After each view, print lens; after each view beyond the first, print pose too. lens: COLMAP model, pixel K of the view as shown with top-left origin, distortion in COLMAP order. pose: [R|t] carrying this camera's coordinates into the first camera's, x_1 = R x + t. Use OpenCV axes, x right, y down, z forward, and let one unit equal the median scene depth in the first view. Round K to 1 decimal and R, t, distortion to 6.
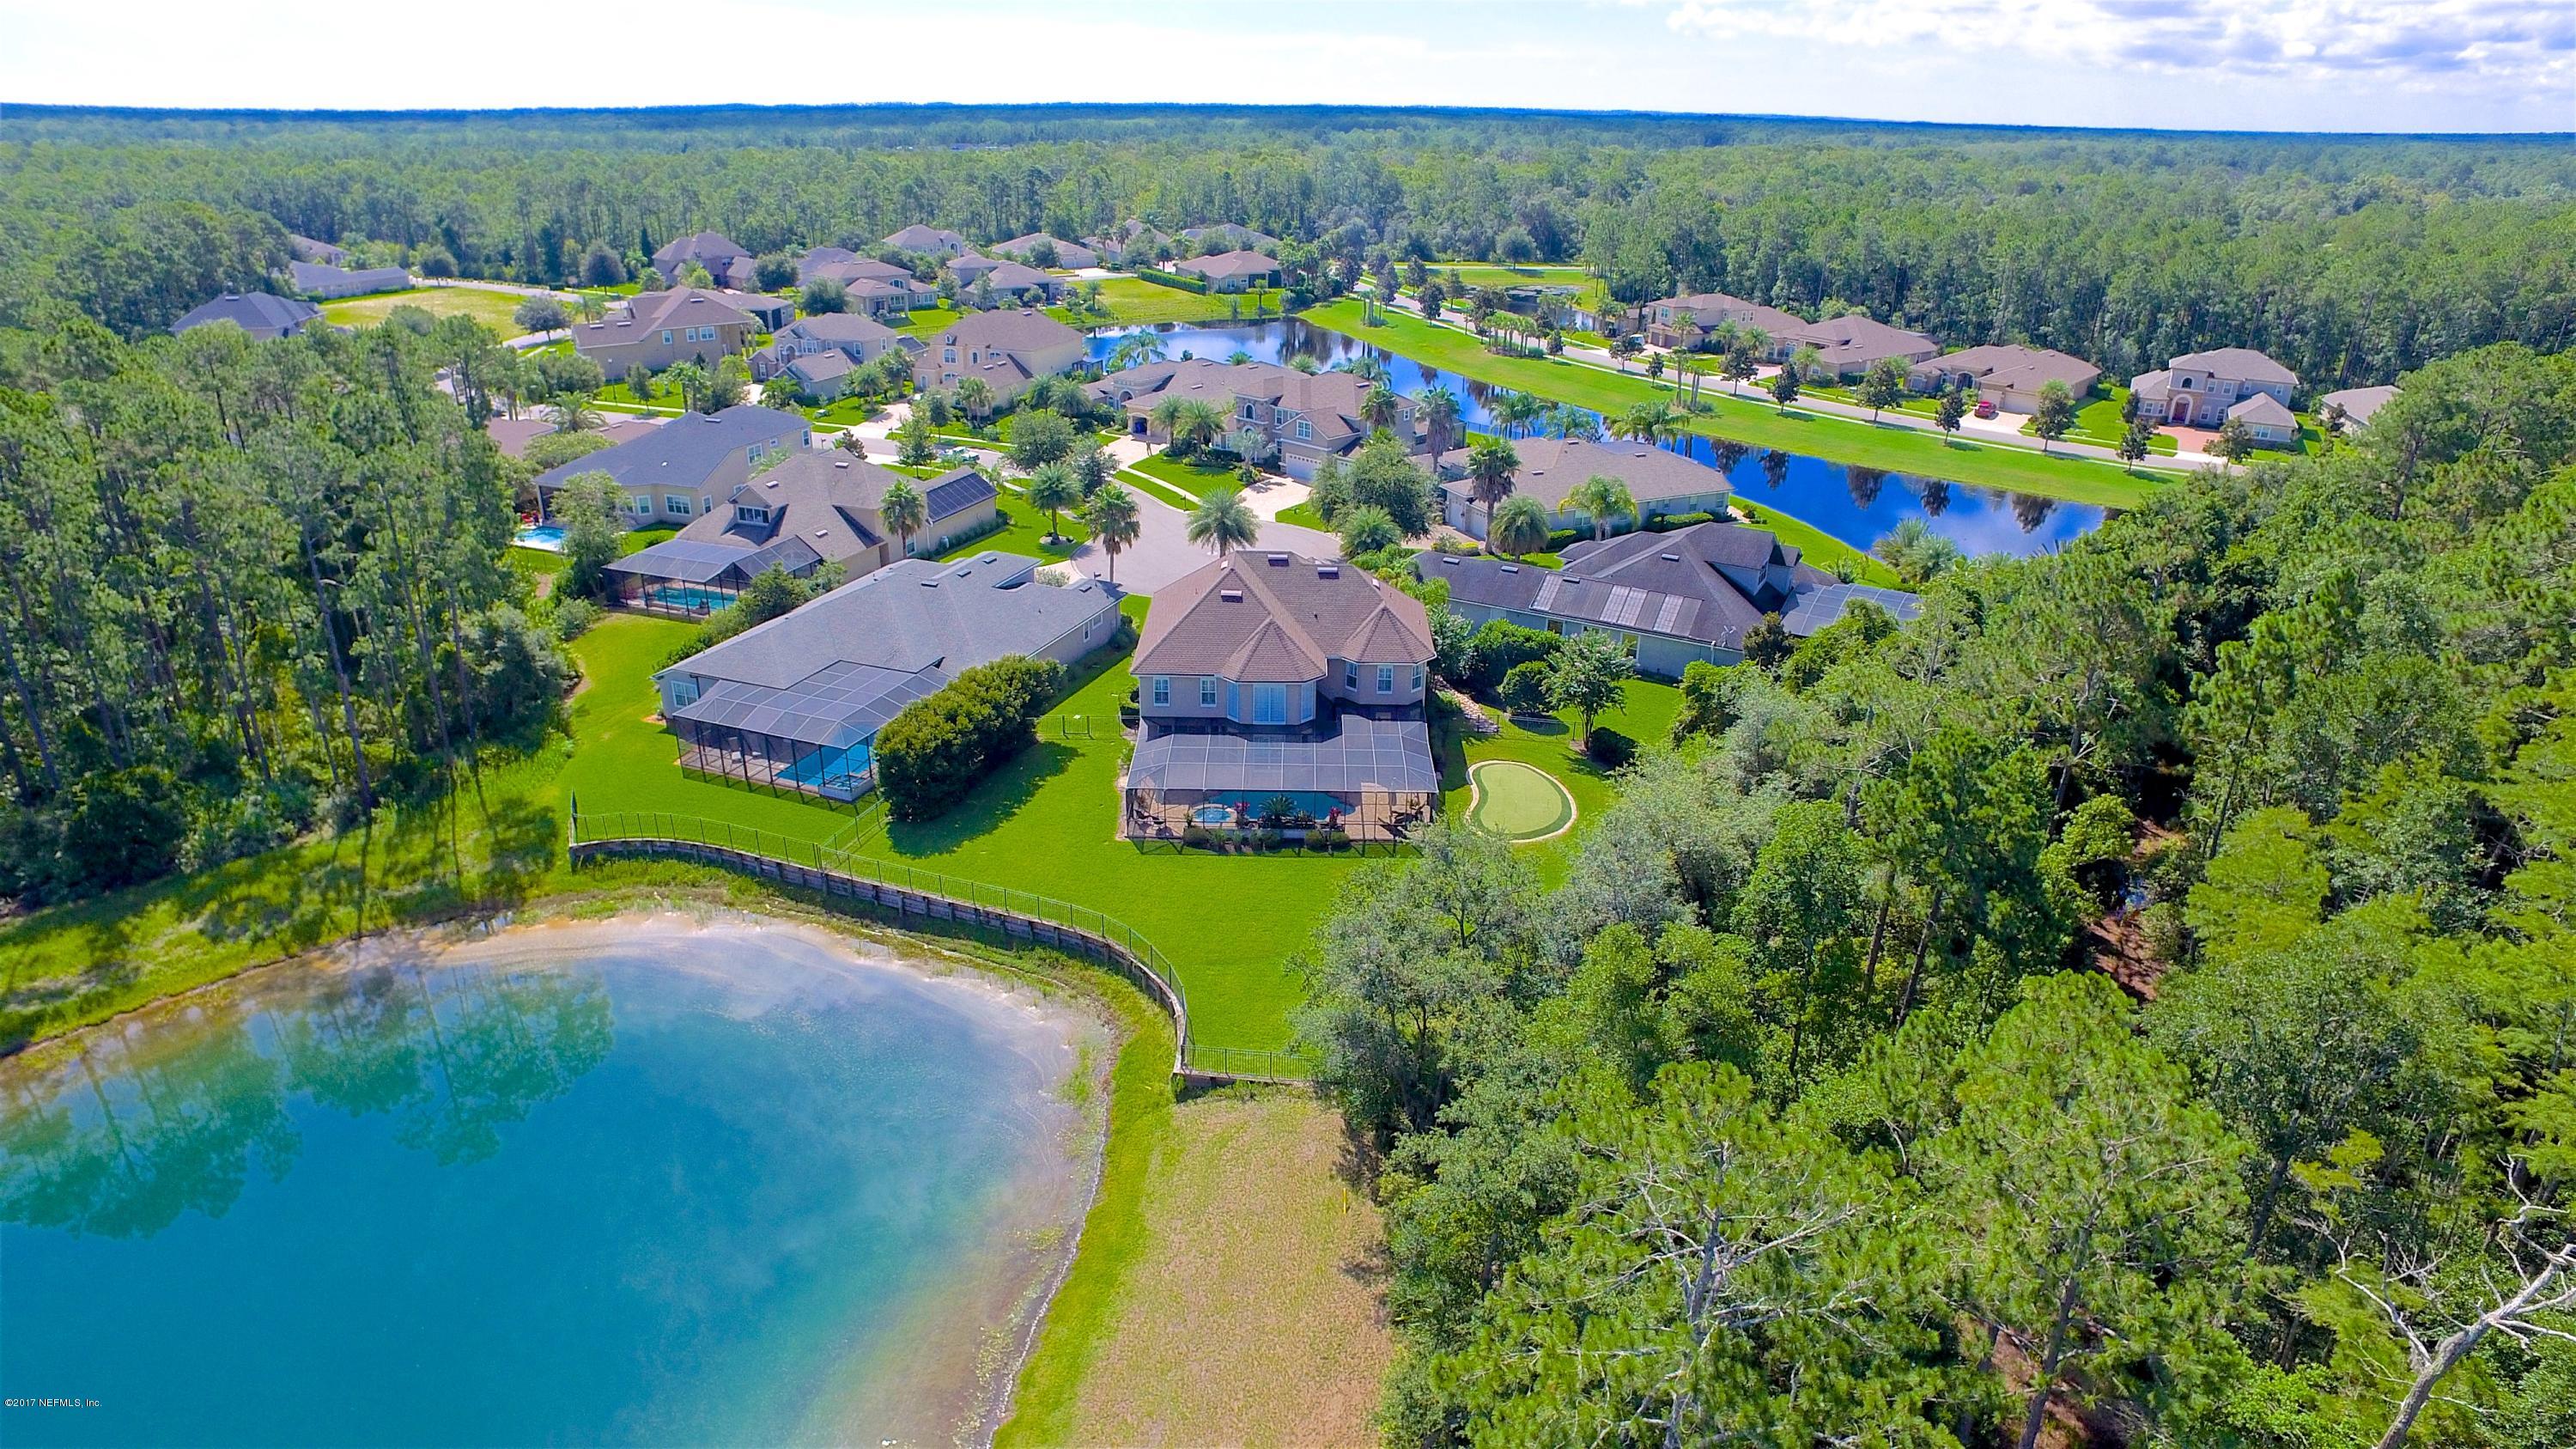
lens RADIAL K [[1492.8, 0, 1292.8], [0, 1492.8, 731.6], [0, 0, 1]] dist [-0.123345, 0.087436]
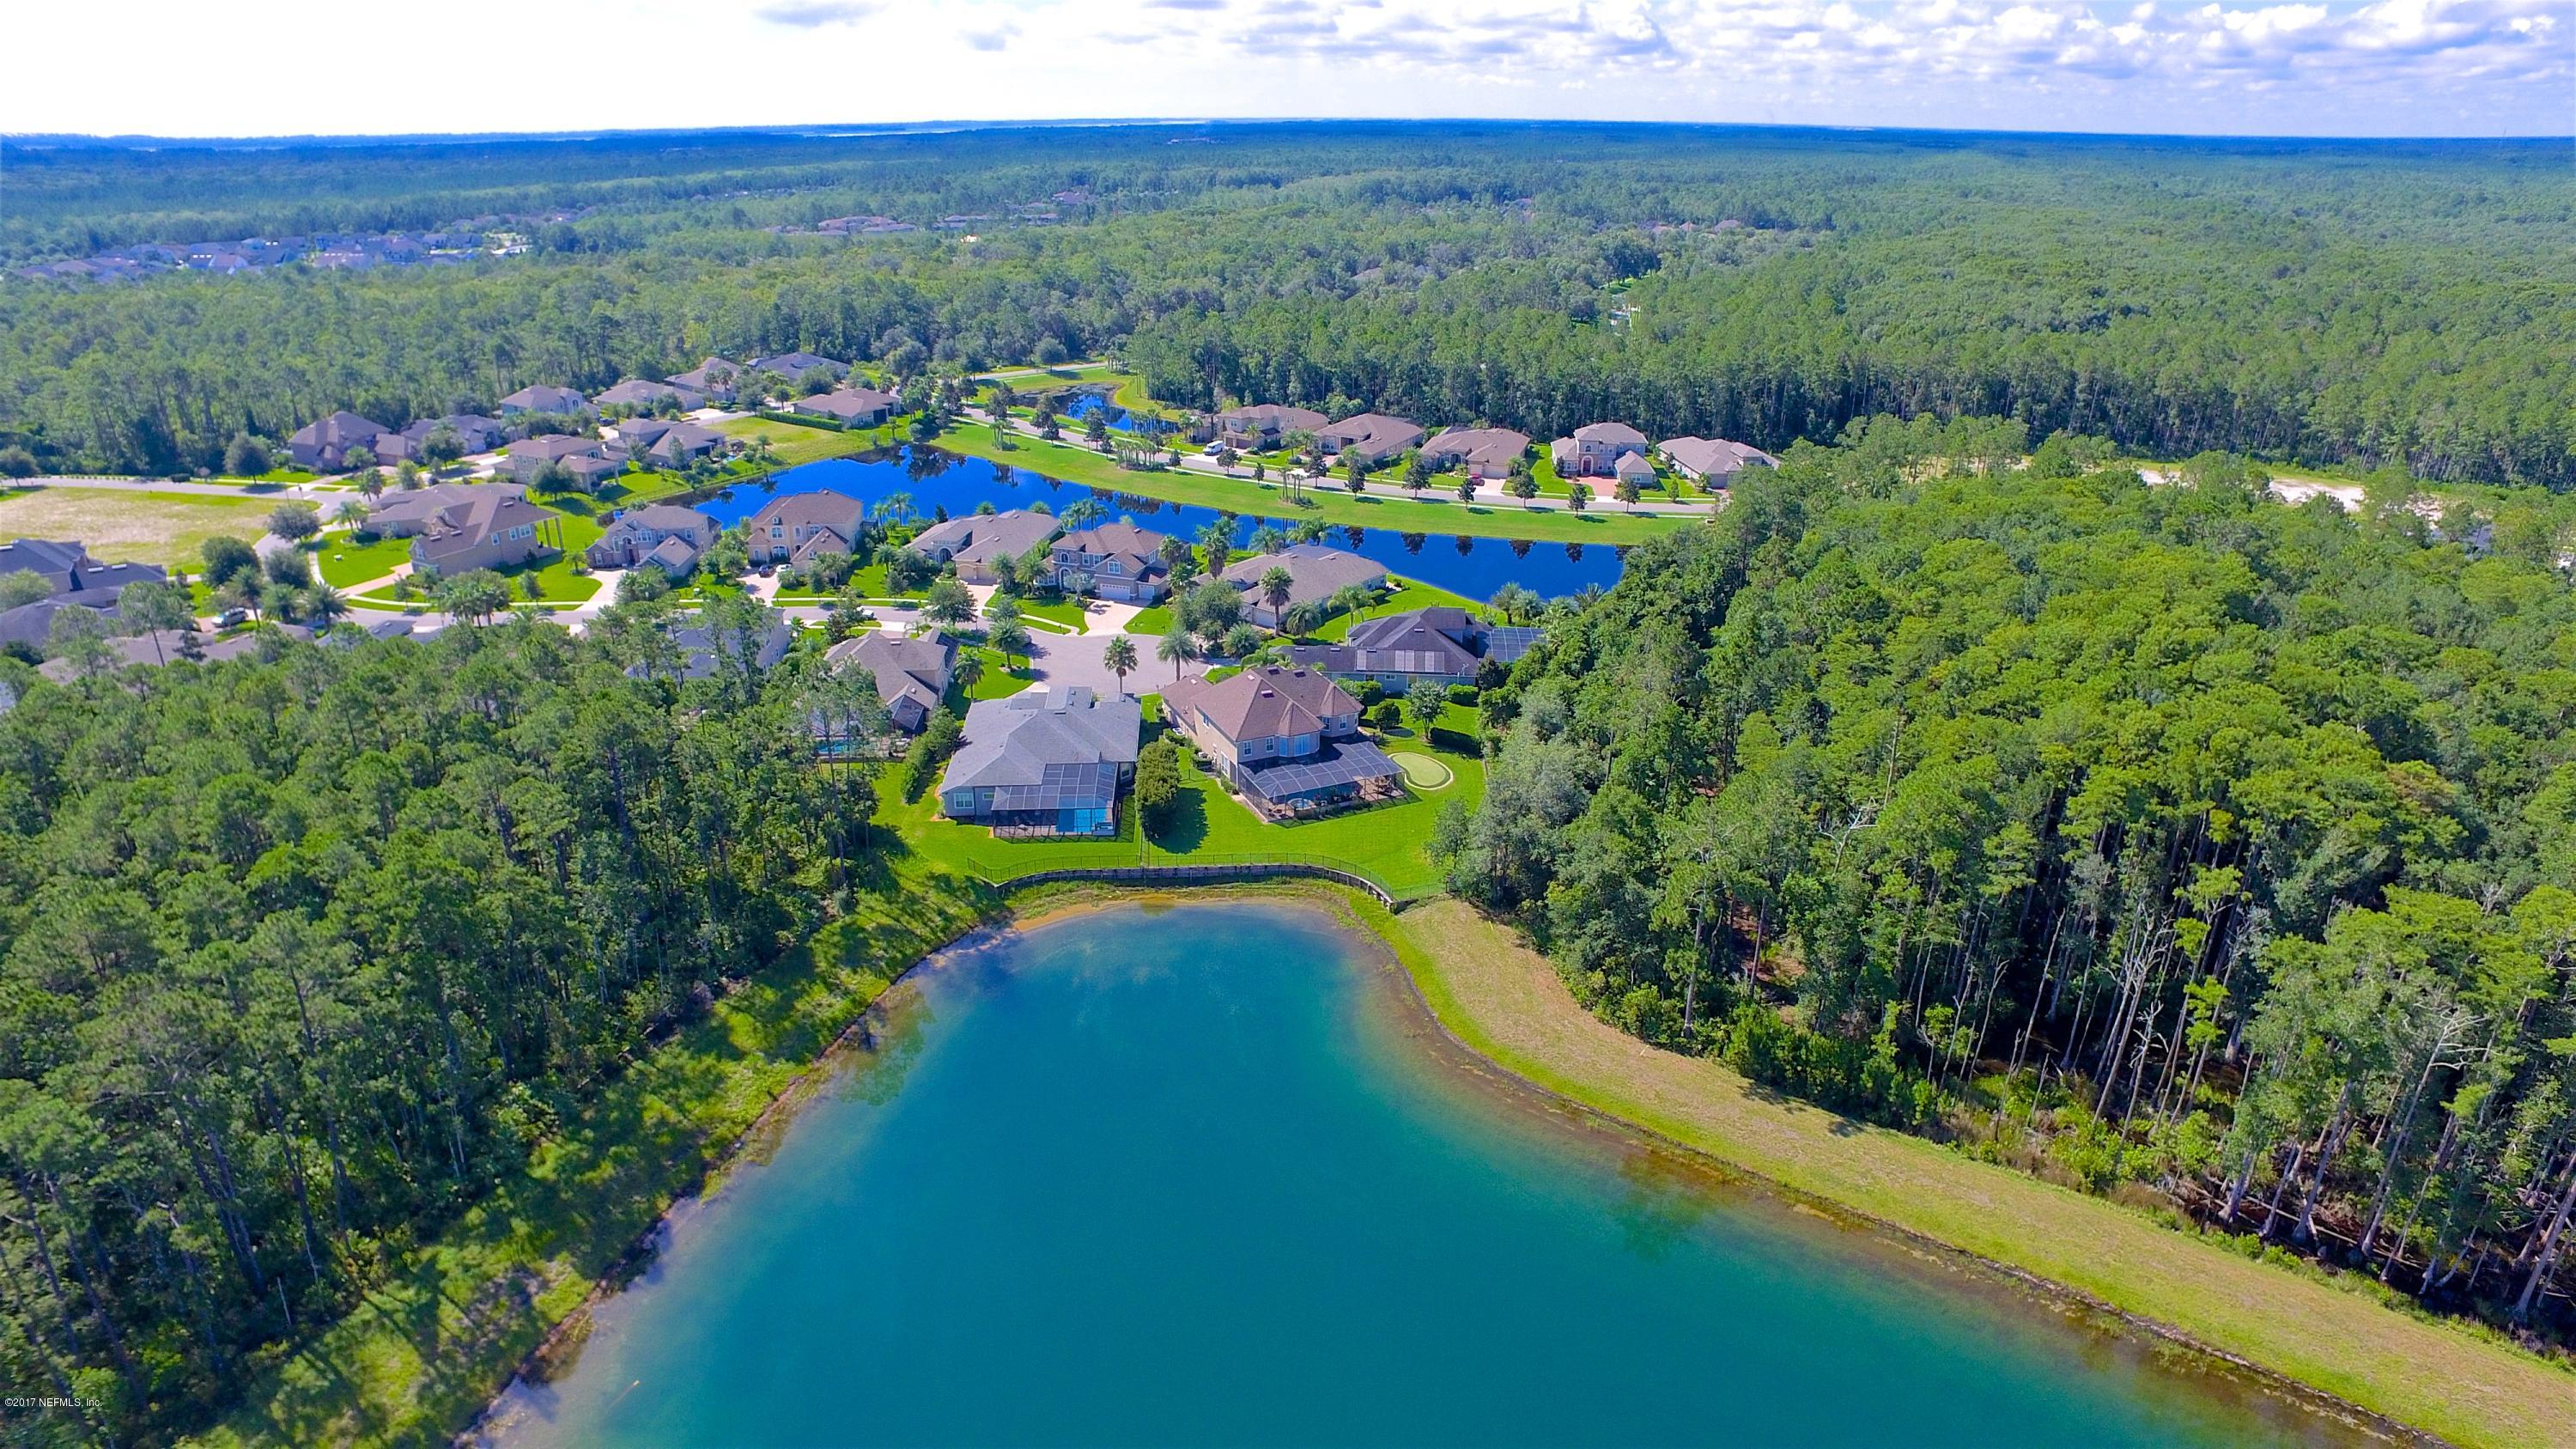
lens RADIAL K [[1492.8, 0, 1292.8], [0, 1492.8, 731.6], [0, 0, 1]] dist [-0.123345, 0.087436]
pose [[0.907966, -0.172764, 0.381772, -0.733655], [0.174002, 0.984239, 0.031573, -0.094587], [-0.381209, 0.037762, 0.923717, -0.772026]]
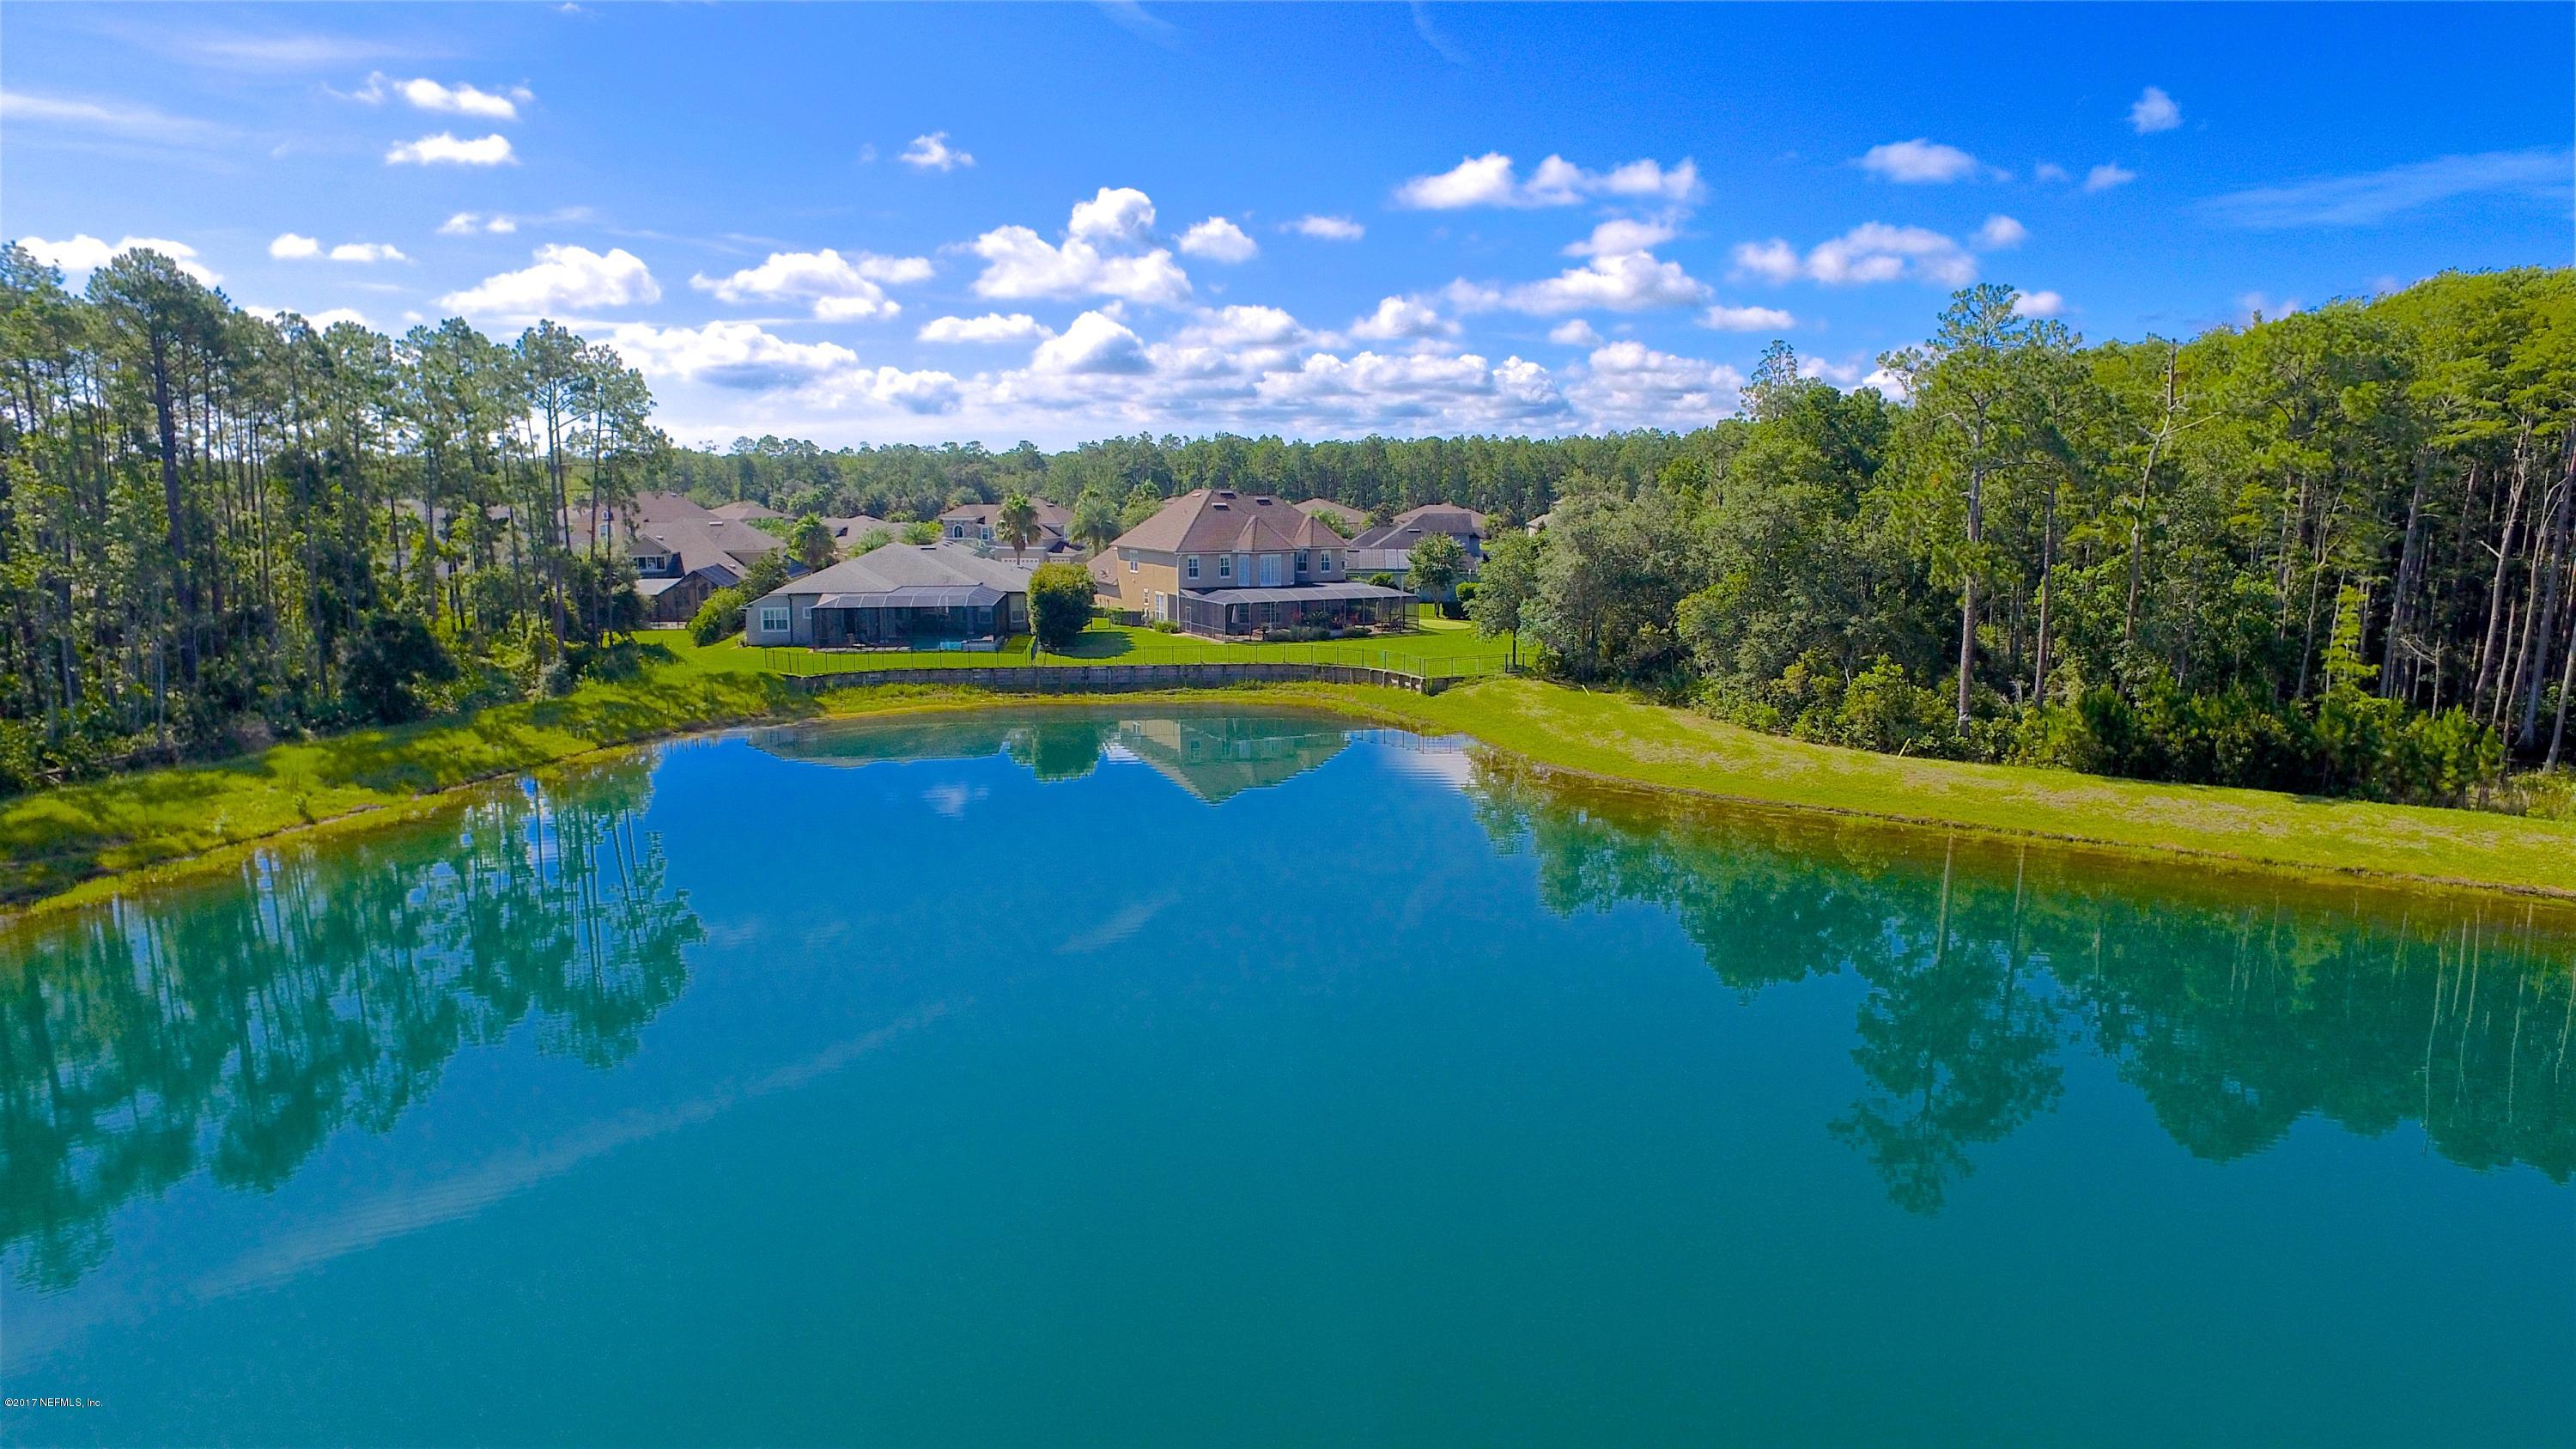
lens RADIAL K [[1492.8, 0, 1292.8], [0, 1492.8, 731.6], [0, 0, 1]] dist [-0.123345, 0.087436]
pose [[0.885735, -0.090731, 0.455237, -0.605361], [0.194071, 0.963268, -0.185611, 0.365443], [-0.421675, 0.252751, 0.870809, -0.165666]]
